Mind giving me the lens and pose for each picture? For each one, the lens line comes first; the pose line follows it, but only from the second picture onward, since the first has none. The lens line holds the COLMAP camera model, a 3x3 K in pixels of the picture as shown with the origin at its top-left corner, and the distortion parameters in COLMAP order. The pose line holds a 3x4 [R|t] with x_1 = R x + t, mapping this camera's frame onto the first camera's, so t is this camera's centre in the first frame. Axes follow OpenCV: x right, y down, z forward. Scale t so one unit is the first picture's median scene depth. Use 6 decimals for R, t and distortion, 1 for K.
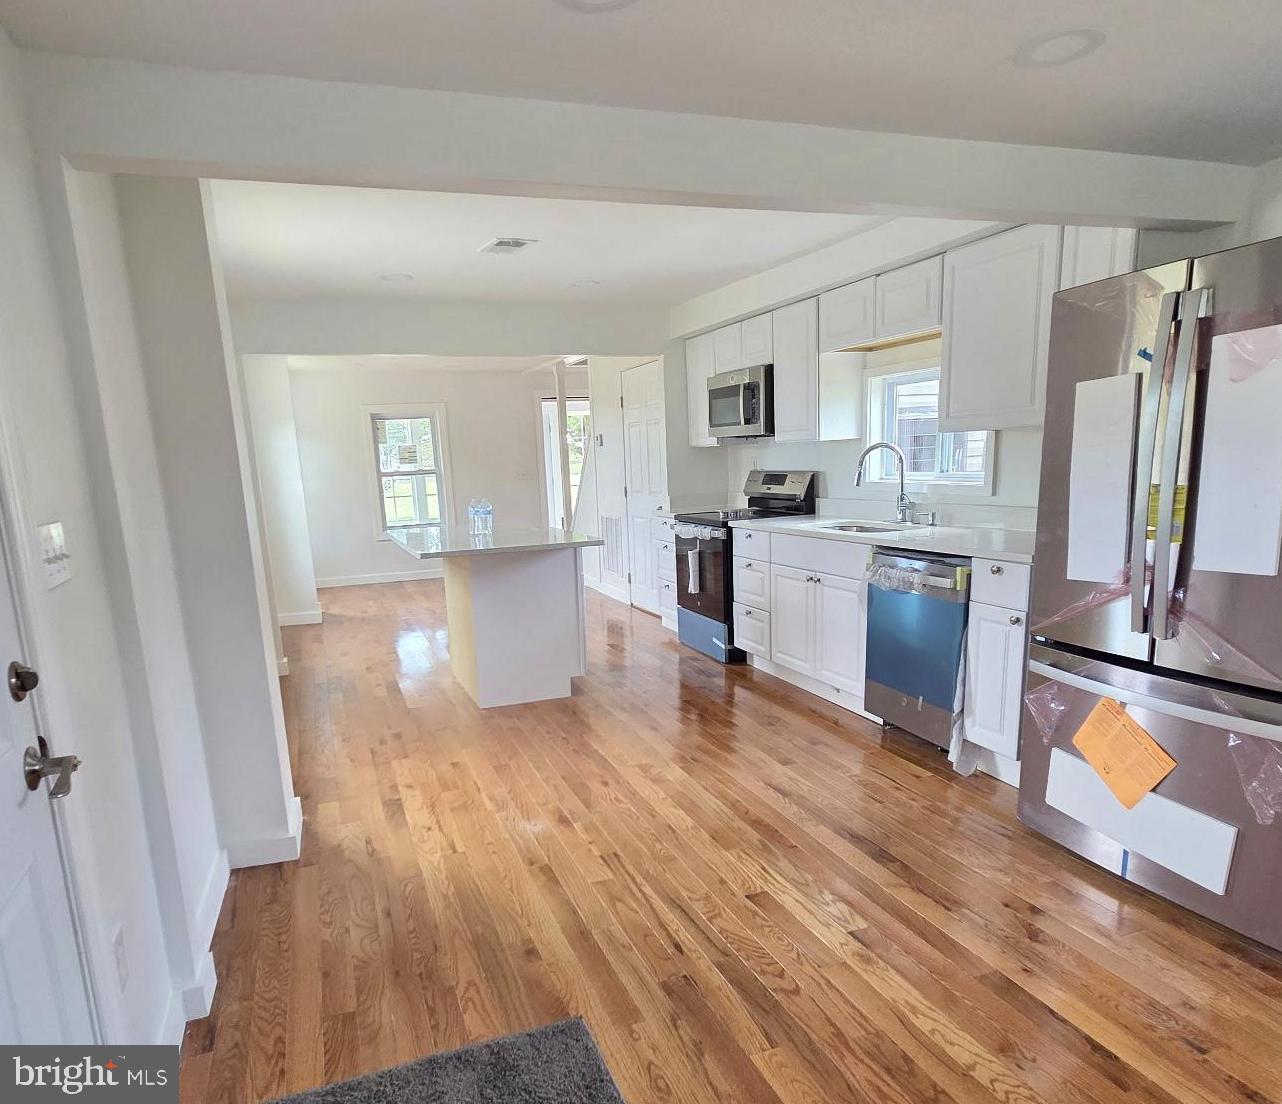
lens RADIAL K [[828.4, 0, 640.7], [0, 828.4, 611.7], [0, 0, 1]] dist [-0.002344, -0.001995]
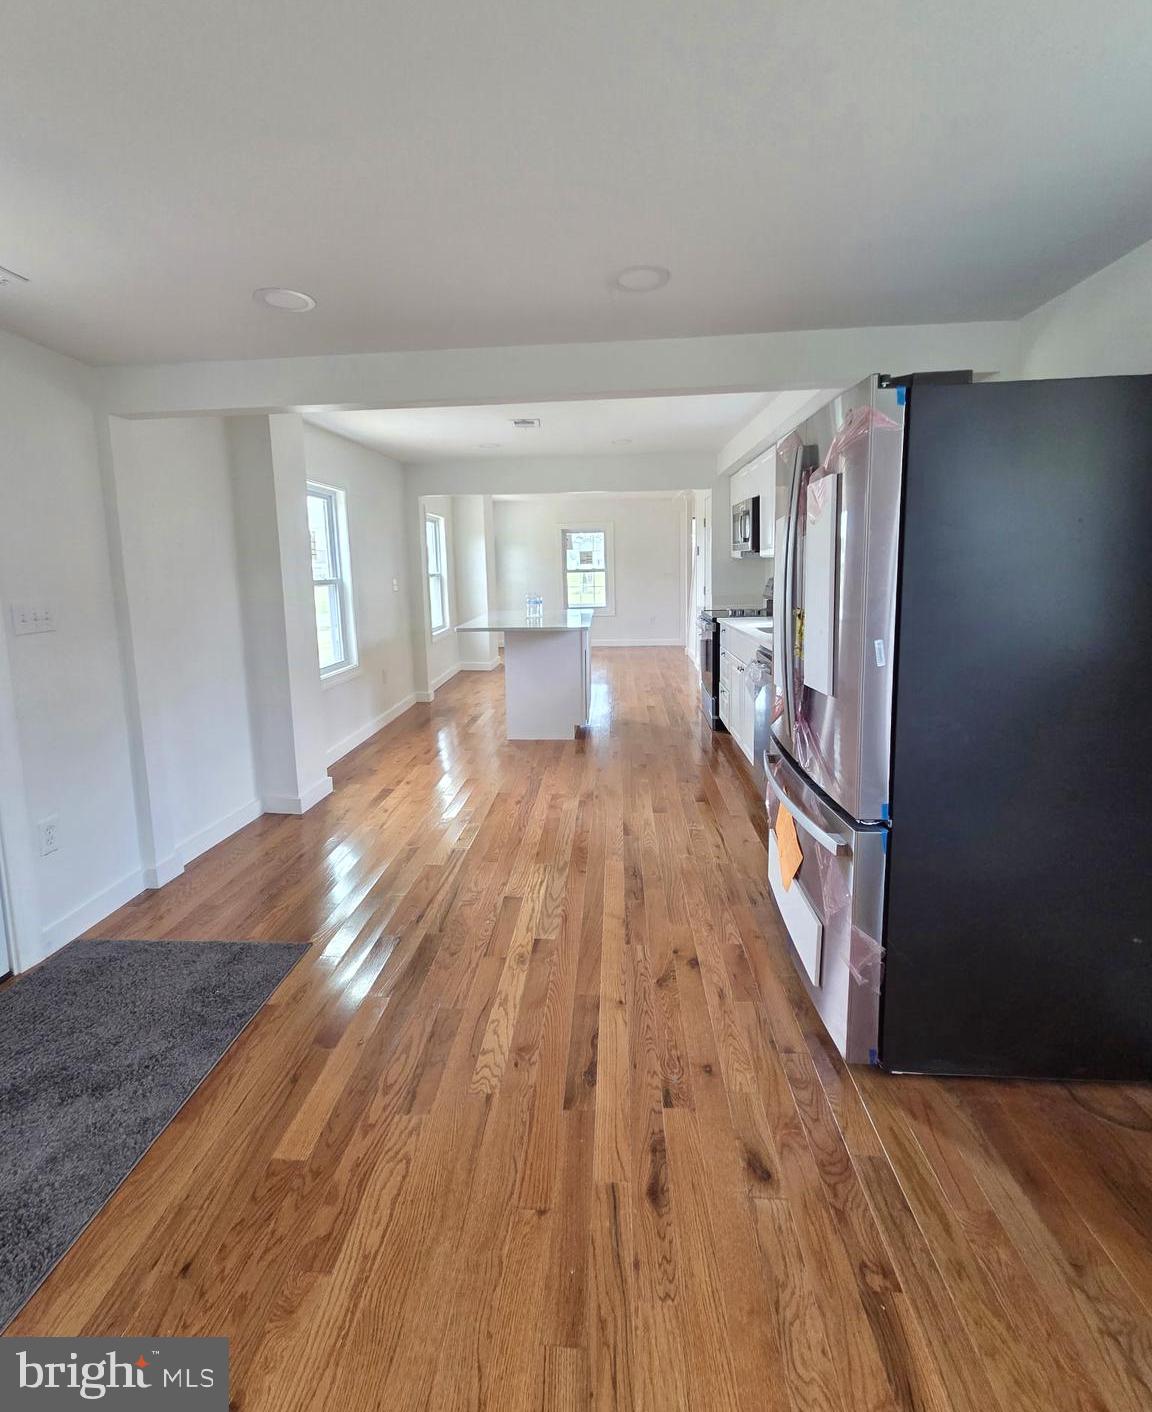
lens RADIAL K [[623.7, 0, 575.2], [0, 623.7, 634.9], [0, 0, 1]] dist [-0.001254, -0.000059]
pose [[0.923115, 0.068511, -0.378372, 0.460998], [-0.091547, 0.994863, -0.043209, -0.038095], [0.373468, 0.074526, 0.924645, 0.054553]]
